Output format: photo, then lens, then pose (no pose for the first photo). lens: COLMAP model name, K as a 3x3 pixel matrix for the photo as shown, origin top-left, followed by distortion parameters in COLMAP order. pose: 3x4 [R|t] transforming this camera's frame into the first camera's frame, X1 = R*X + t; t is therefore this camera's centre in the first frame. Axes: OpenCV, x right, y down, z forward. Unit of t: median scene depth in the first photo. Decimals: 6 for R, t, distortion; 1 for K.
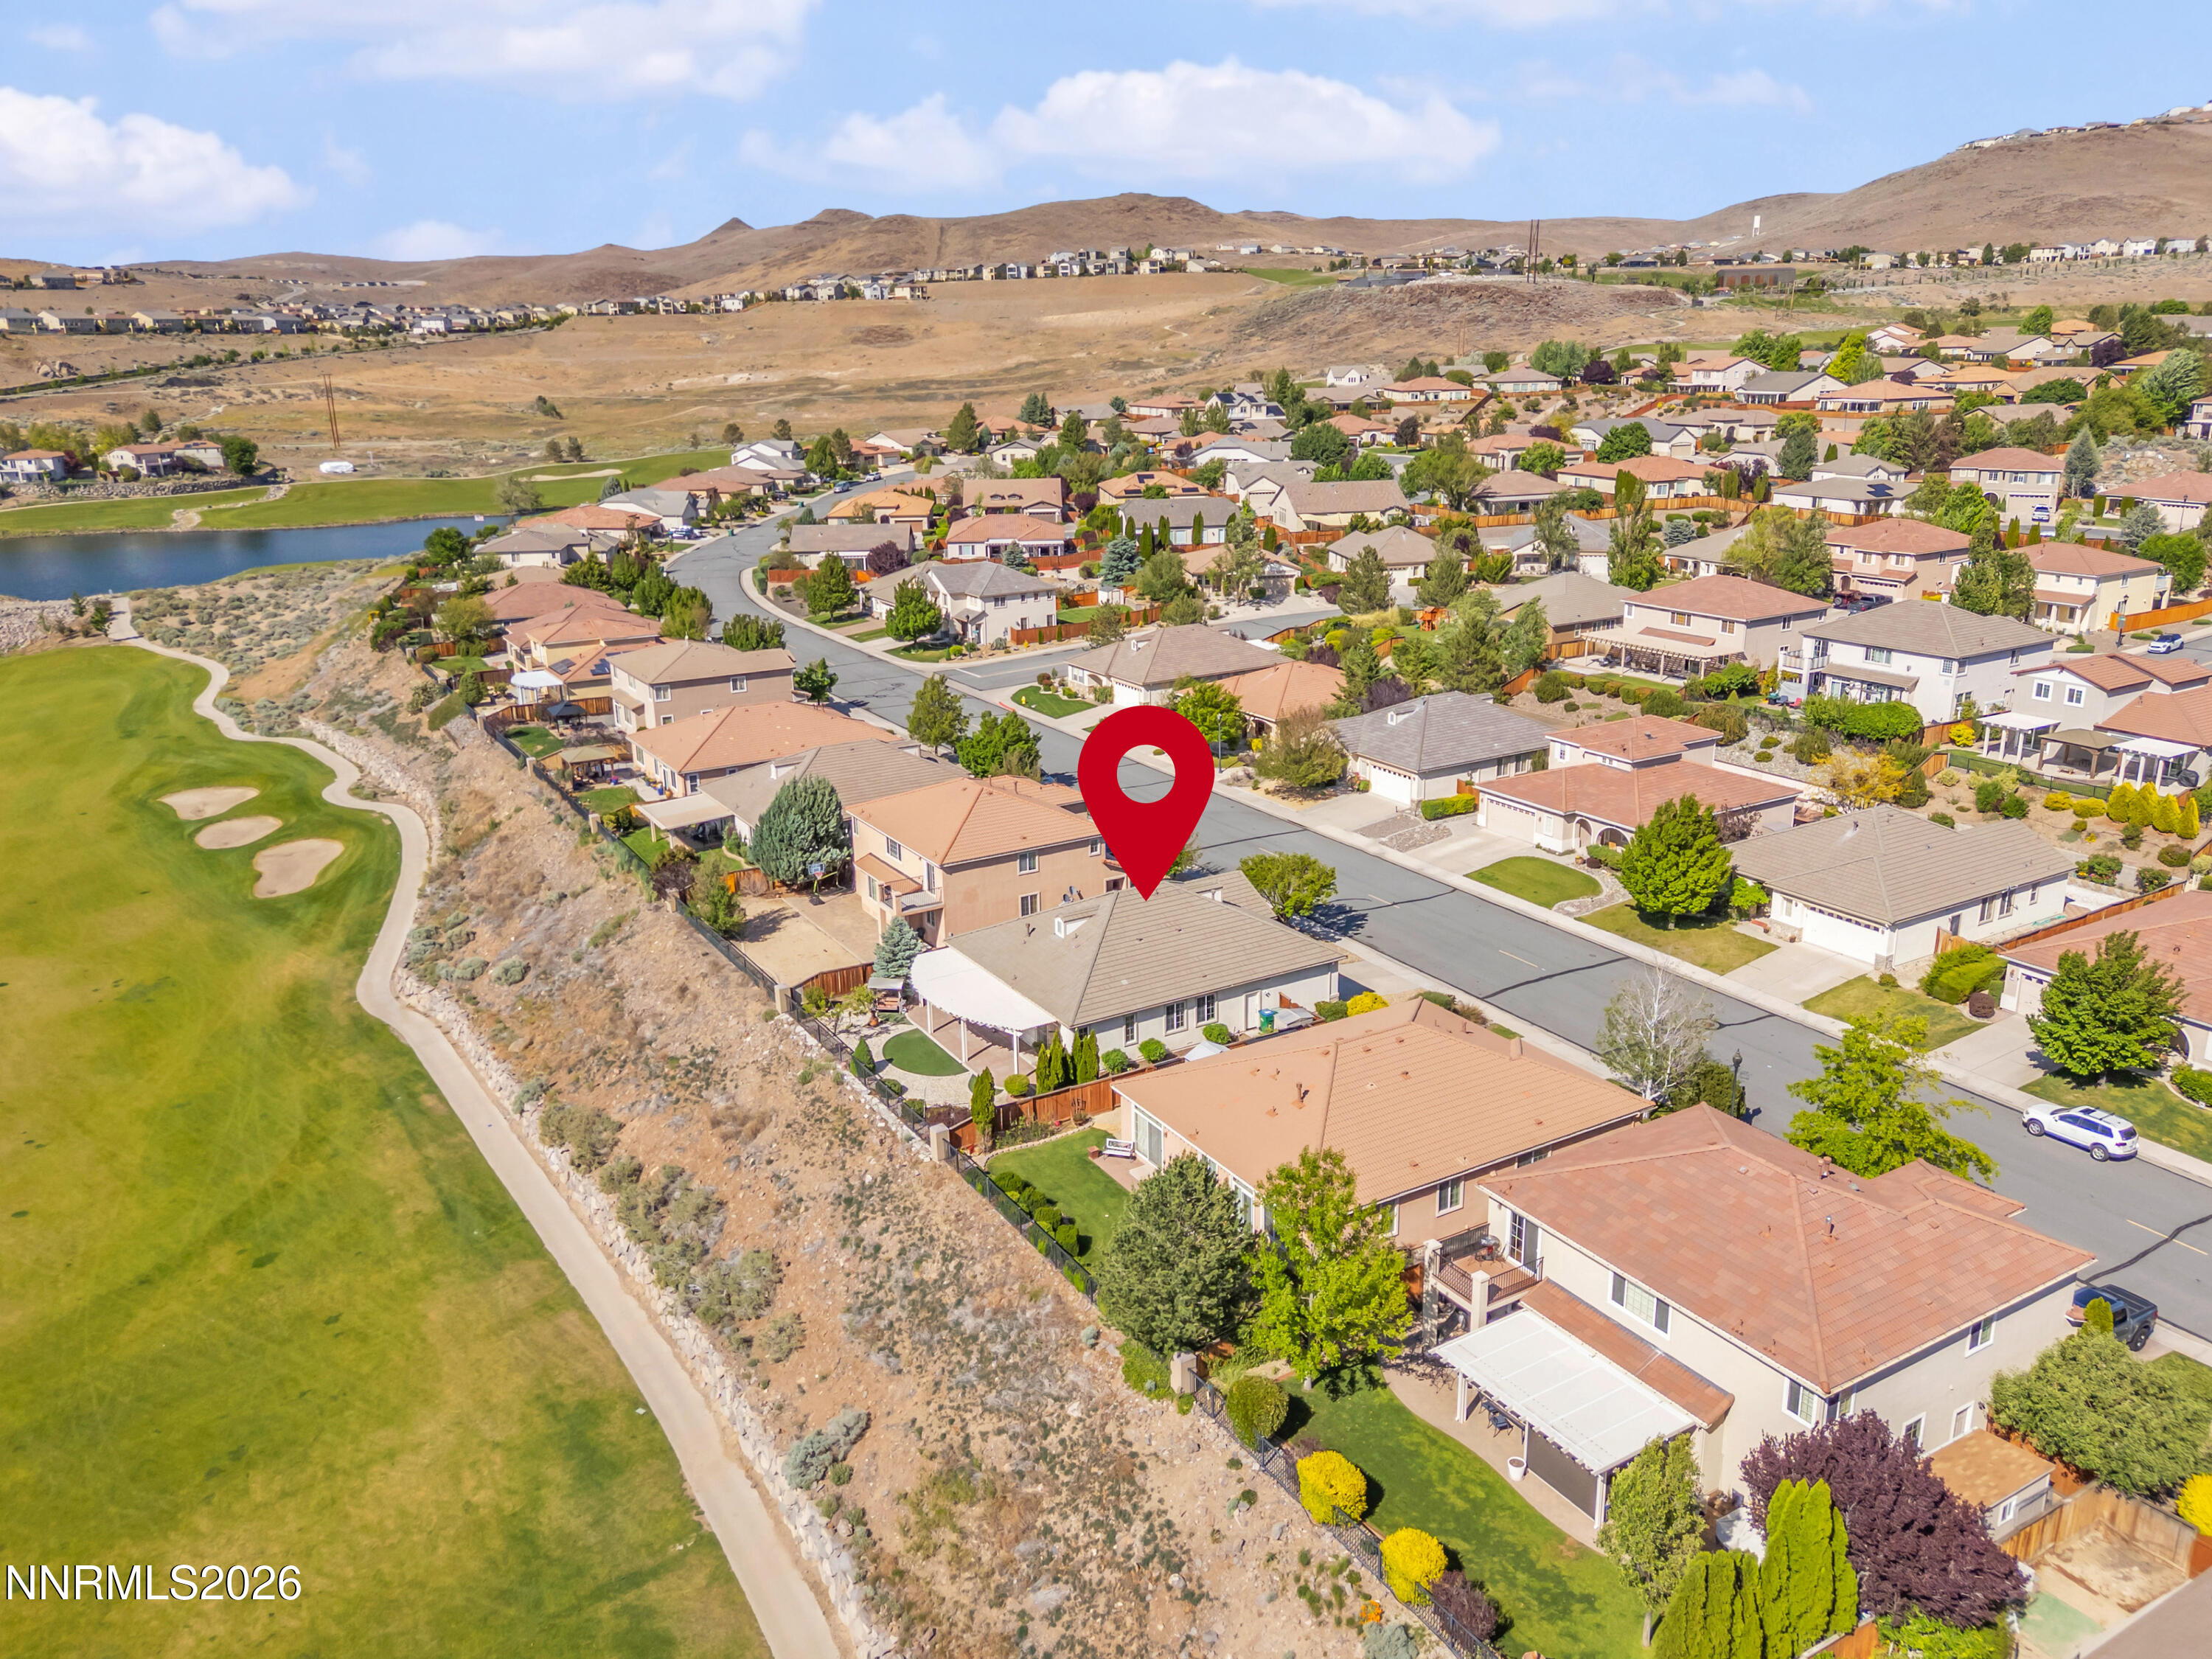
lens RADIAL K [[1642.1, 0, 1108.7], [0, 1642.1, 831.3], [0, 0, 1]] dist [0.073081, -0.068068]
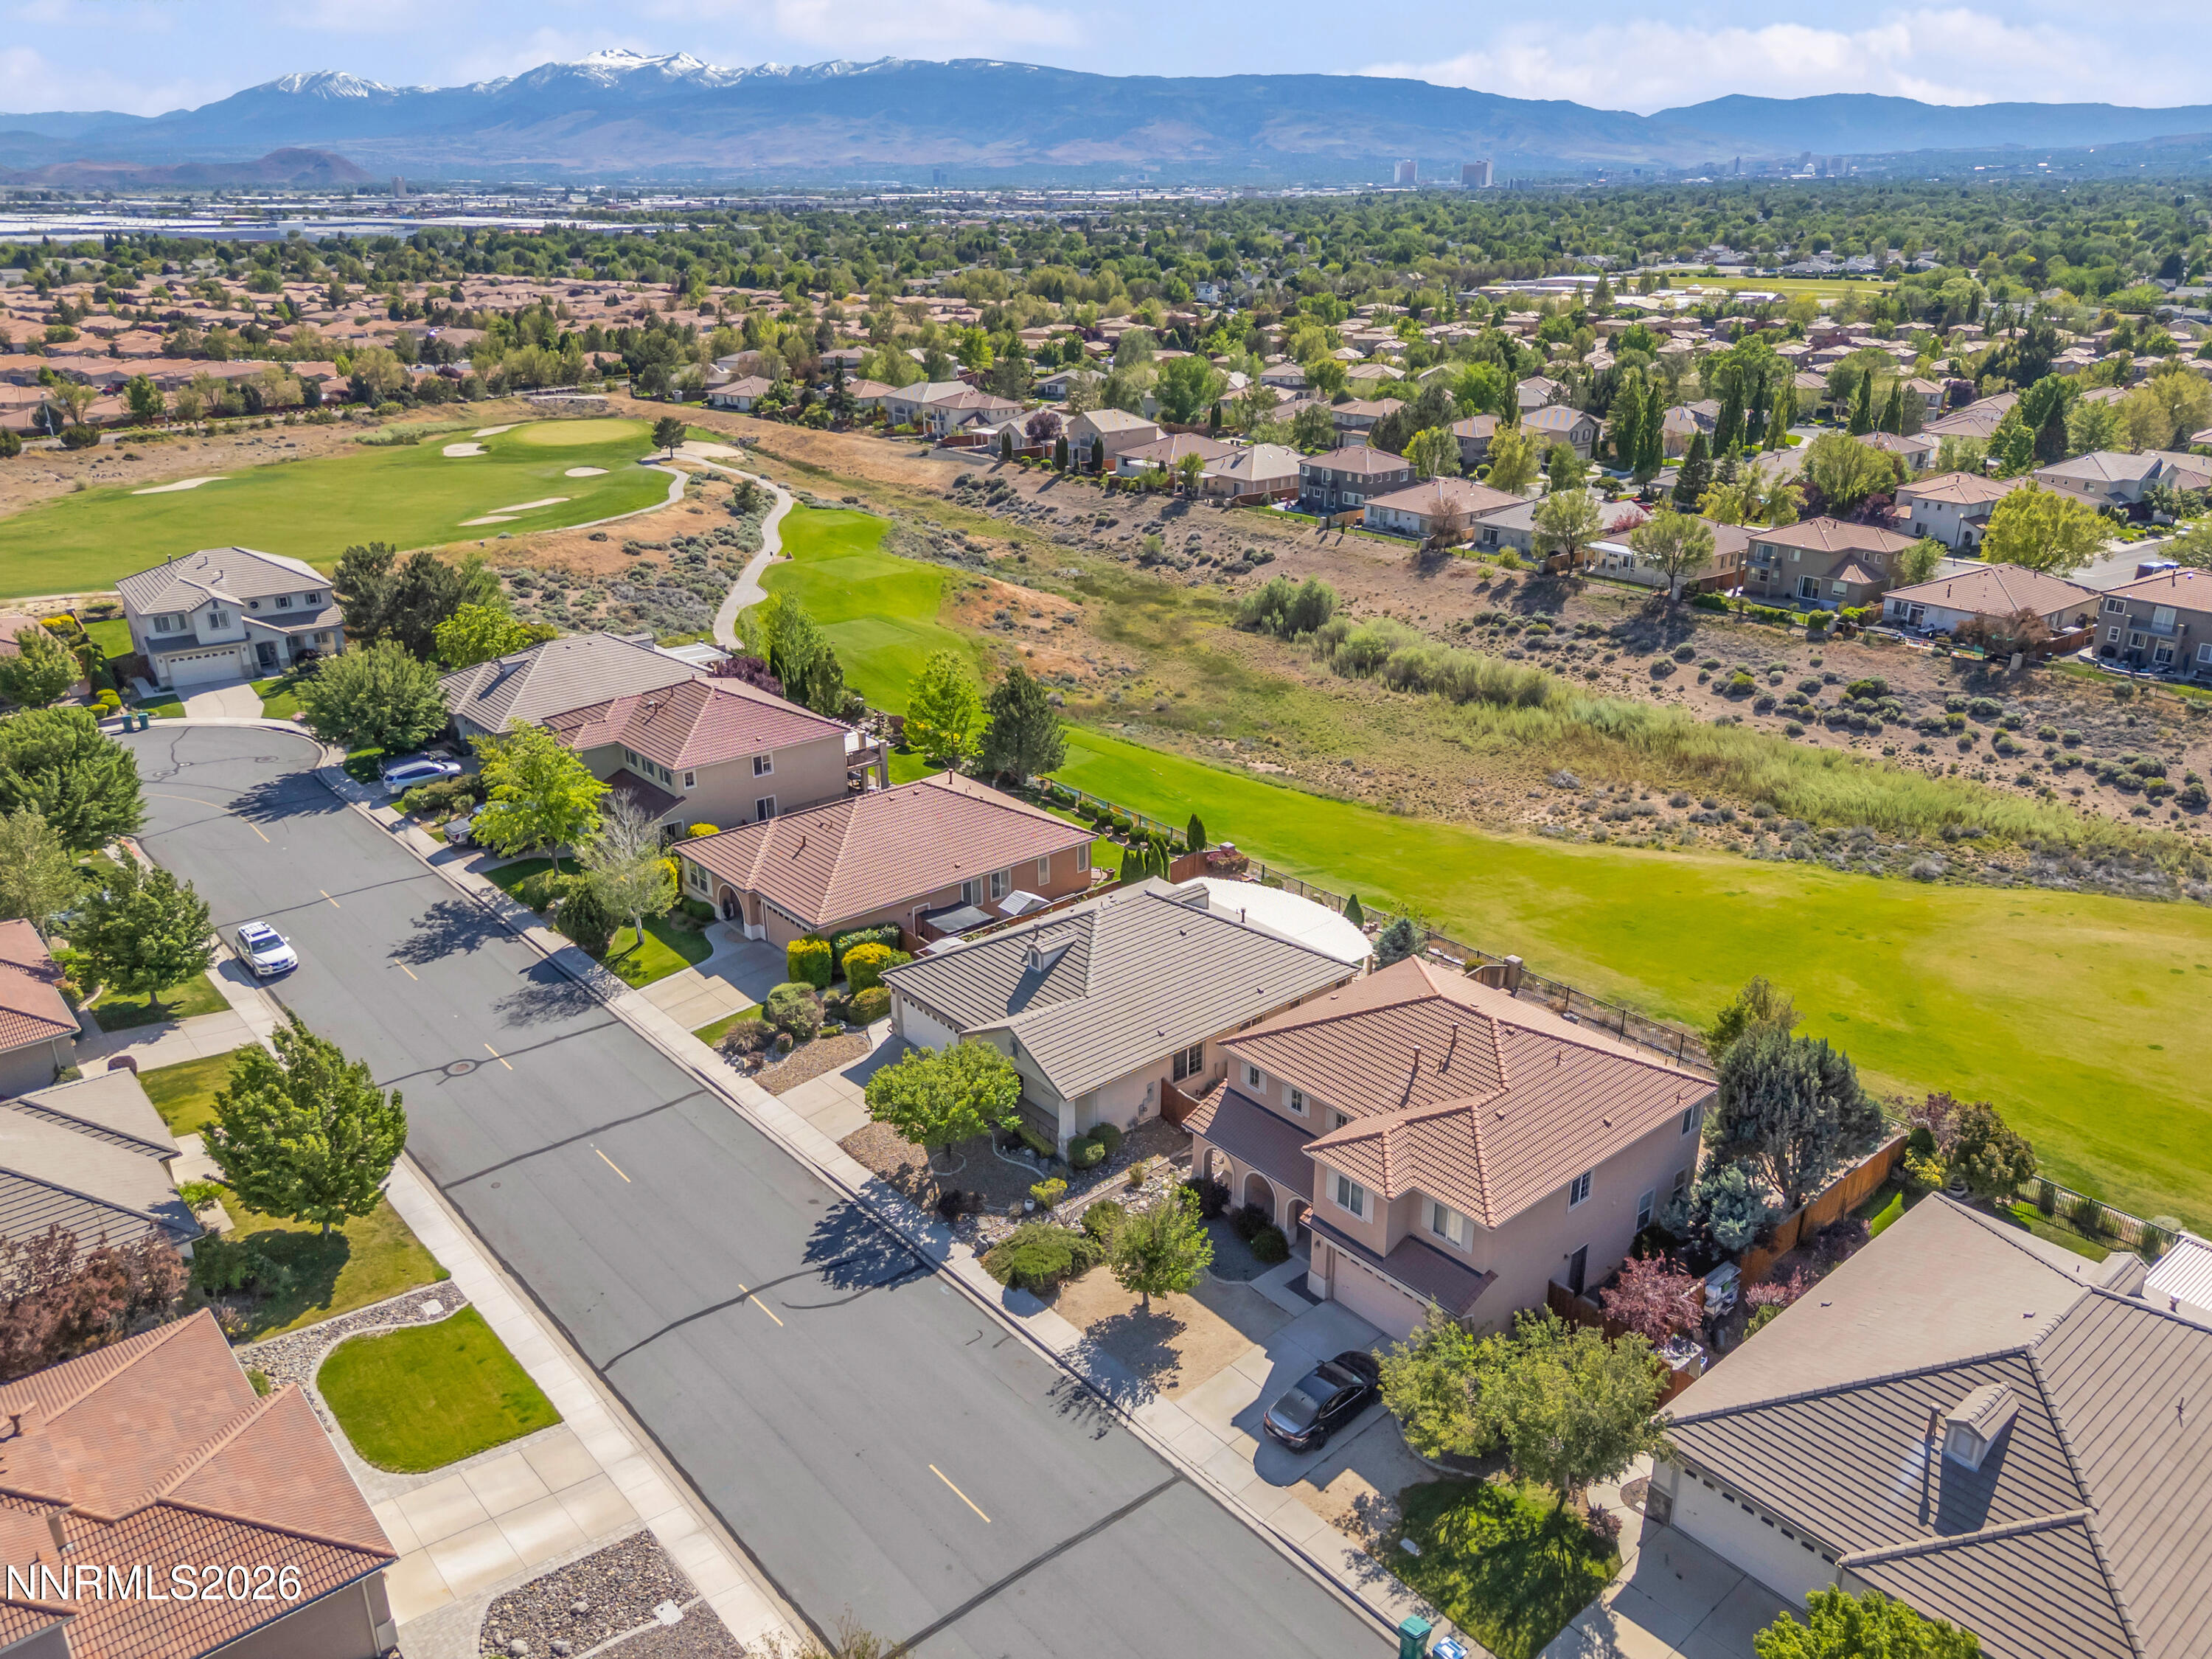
lens RADIAL K [[1642.1, 0, 1108.7], [0, 1642.1, 831.3], [0, 0, 1]] dist [0.073081, -0.068068]
pose [[-0.985770, 0.079657, -0.148029, 0.089070], [-0.030163, 0.782489, 0.621933, -0.313061], [0.165372, 0.617548, -0.768952, 0.983593]]
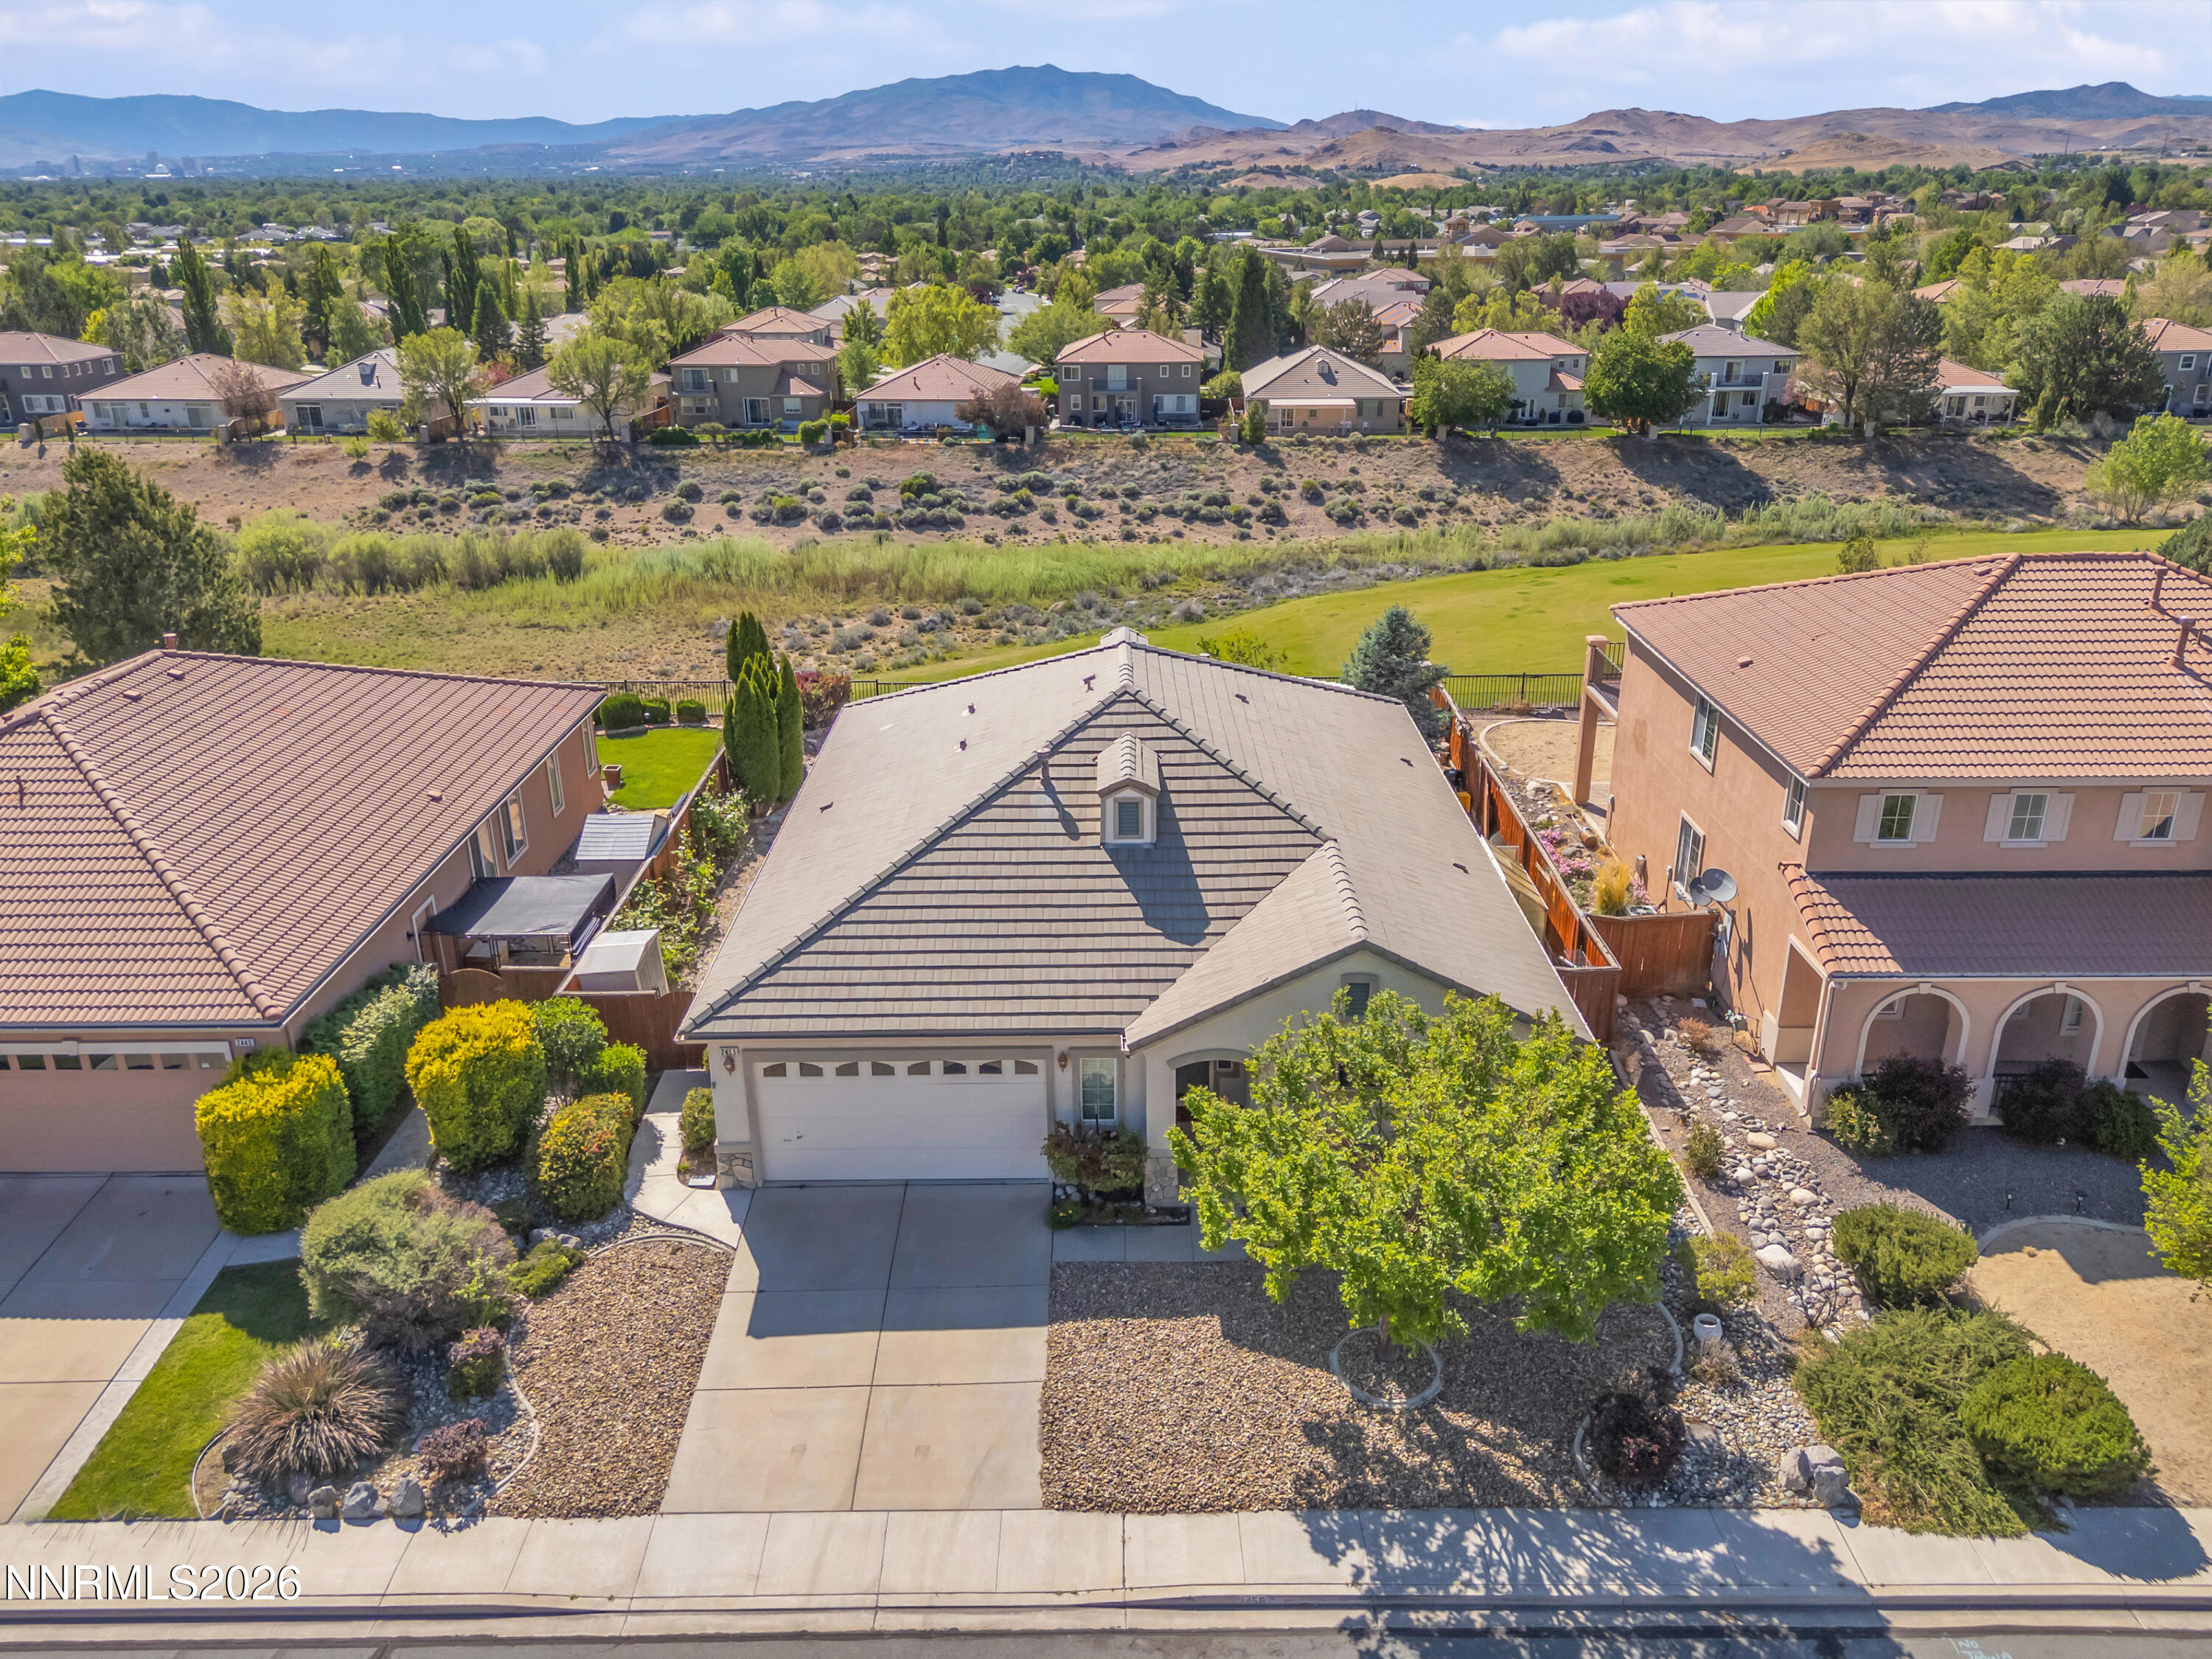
lens RADIAL K [[1642.1, 0, 1108.7], [0, 1642.1, 831.3], [0, 0, 1]] dist [0.073081, -0.068068]
pose [[-0.515985, 0.334139, -0.788740, 0.195993], [-0.235698, 0.829859, 0.505748, -0.072632], [0.823533, 0.446863, -0.349439, 0.692181]]
